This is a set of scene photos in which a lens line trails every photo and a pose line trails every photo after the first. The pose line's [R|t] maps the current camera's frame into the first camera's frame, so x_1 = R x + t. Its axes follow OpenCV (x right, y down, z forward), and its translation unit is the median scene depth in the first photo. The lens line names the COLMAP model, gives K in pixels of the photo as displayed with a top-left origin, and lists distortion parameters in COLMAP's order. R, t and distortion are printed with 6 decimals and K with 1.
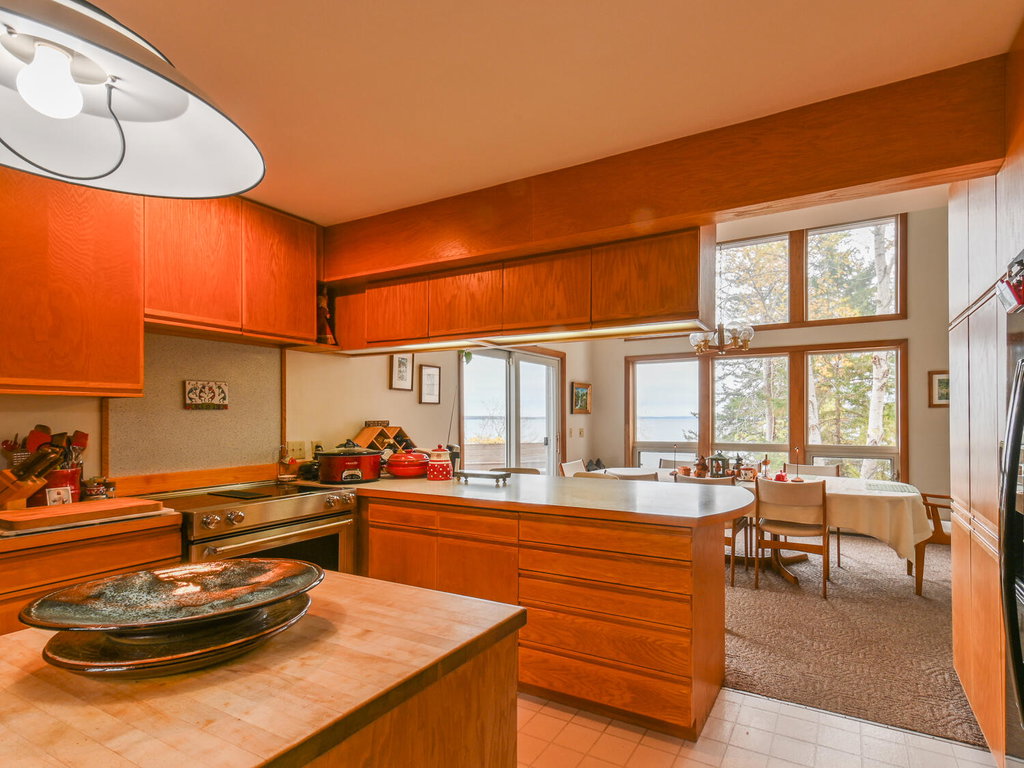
lens RADIAL K [[465.1, 0, 512.2], [0, 465.1, 418.9], [0, 0, 1]] dist [0.000653, 0.000022]
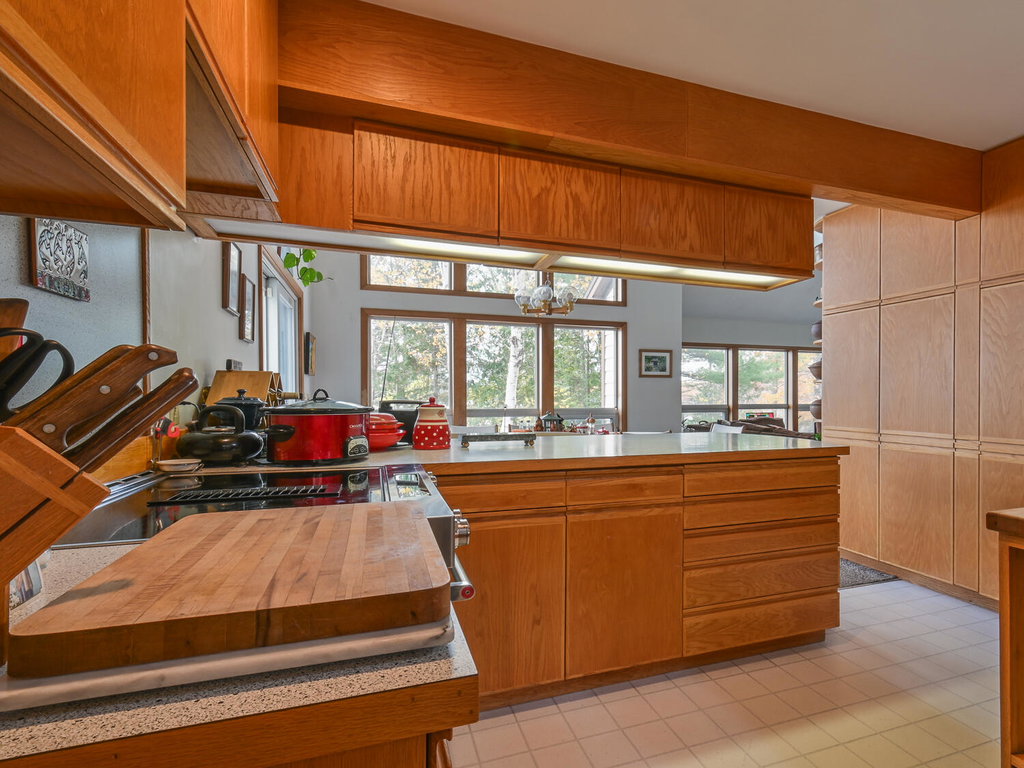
lens RADIAL K [[537.3, 0, 470.3], [0, 537.3, 403.1], [0, 0, 1]] dist [0.002531, 0.000490]
pose [[0.691133, 0.004419, 0.722715, -0.929746], [-0.014234, 0.999871, 0.007498, 0.077999], [-0.722588, -0.015469, 0.691106, 0.559642]]
